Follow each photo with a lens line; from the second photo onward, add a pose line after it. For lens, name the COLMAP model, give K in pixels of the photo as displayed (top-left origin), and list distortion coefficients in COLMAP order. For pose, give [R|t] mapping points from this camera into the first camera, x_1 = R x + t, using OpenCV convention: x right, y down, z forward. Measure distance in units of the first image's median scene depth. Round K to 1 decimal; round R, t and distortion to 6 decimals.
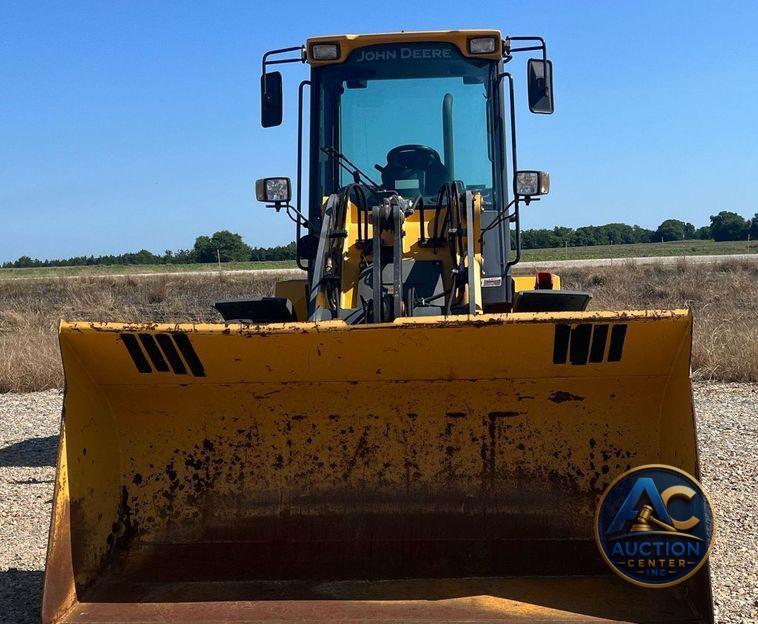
lens RADIAL K [[1103.5, 0, 394.9], [0, 1103.5, 333.4], [0, 0, 1]] dist [0.138762, -0.074113]
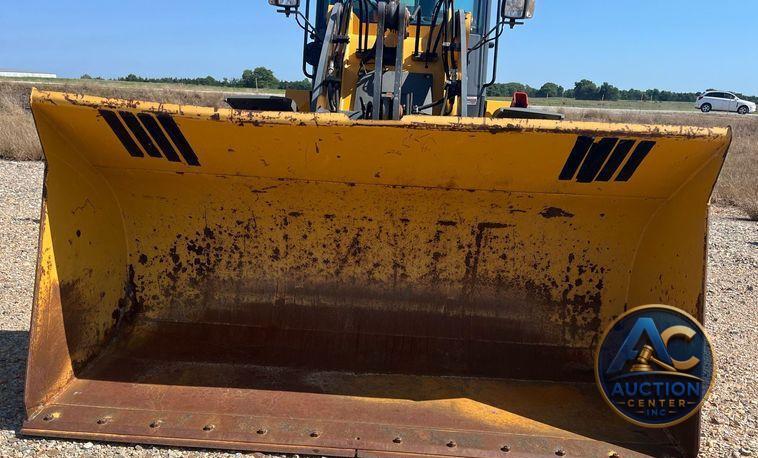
lens RADIAL K [[665.0, 0, 380.9], [0, 665.0, 334.1], [0, 0, 1]] dist [0.083462, -0.107795]
pose [[0.997155, 0.065669, 0.037004, -0.022476], [-0.073222, 0.960446, 0.268667, 0.009916], [-0.017898, -0.270612, 0.962522, 0.361709]]
